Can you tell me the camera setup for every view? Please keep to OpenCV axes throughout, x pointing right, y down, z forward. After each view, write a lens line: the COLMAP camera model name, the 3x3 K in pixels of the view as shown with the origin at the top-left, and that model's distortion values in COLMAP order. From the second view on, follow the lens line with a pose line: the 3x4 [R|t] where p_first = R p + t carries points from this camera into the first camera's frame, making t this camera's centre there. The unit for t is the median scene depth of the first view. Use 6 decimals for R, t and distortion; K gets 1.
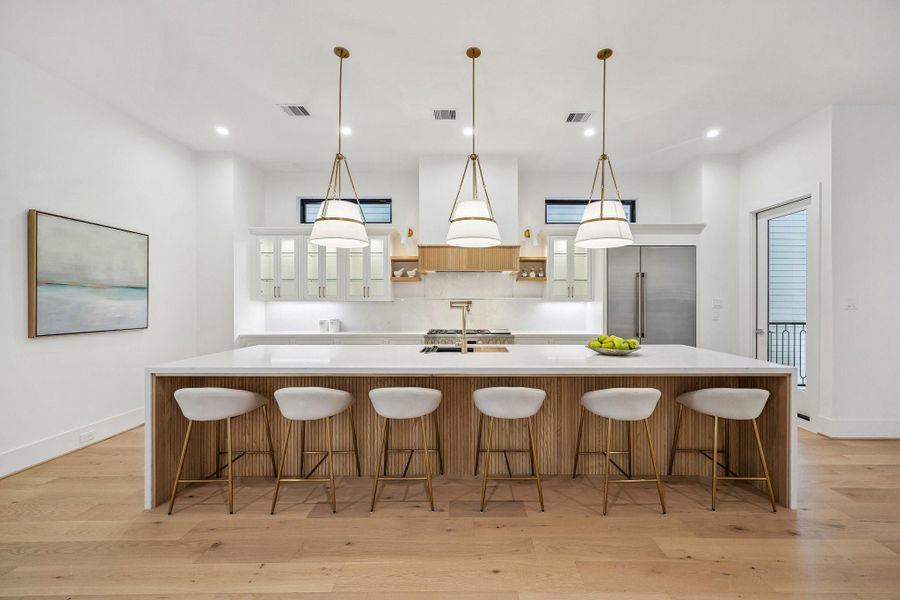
lens RADIAL K [[348.1, 0, 473.6], [0, 348.1, 311.8], [0, 0, 1]] dist [0.001600, 0.000270]
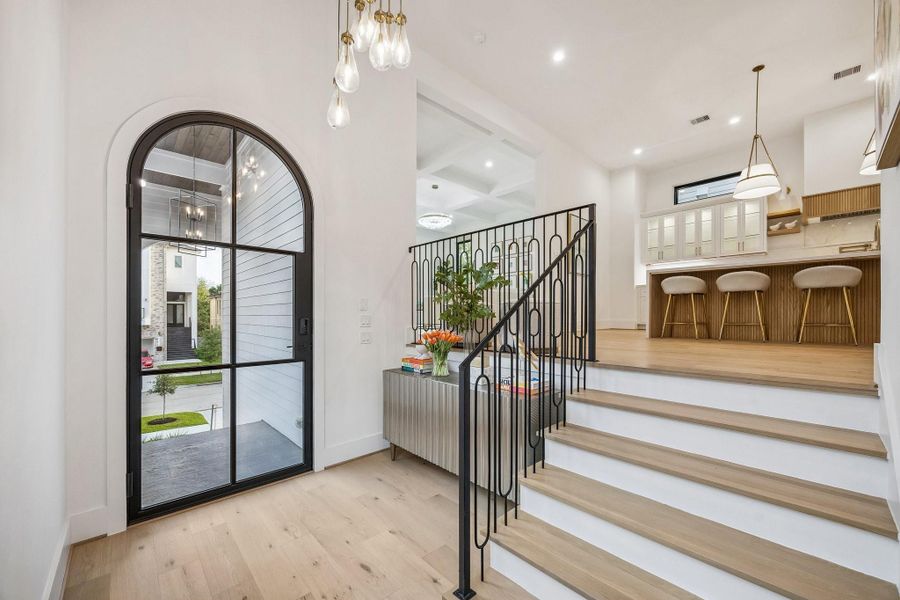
lens RADIAL K [[348.1, 0, 473.6], [0, 348.1, 311.8], [0, 0, 1]] dist [0.001600, 0.000270]
pose [[0.690439, 0.002728, -0.723386, -0.075183], [-0.011071, 0.999916, -0.006796, 0.201529], [0.723306, 0.012701, 0.690411, -0.547609]]
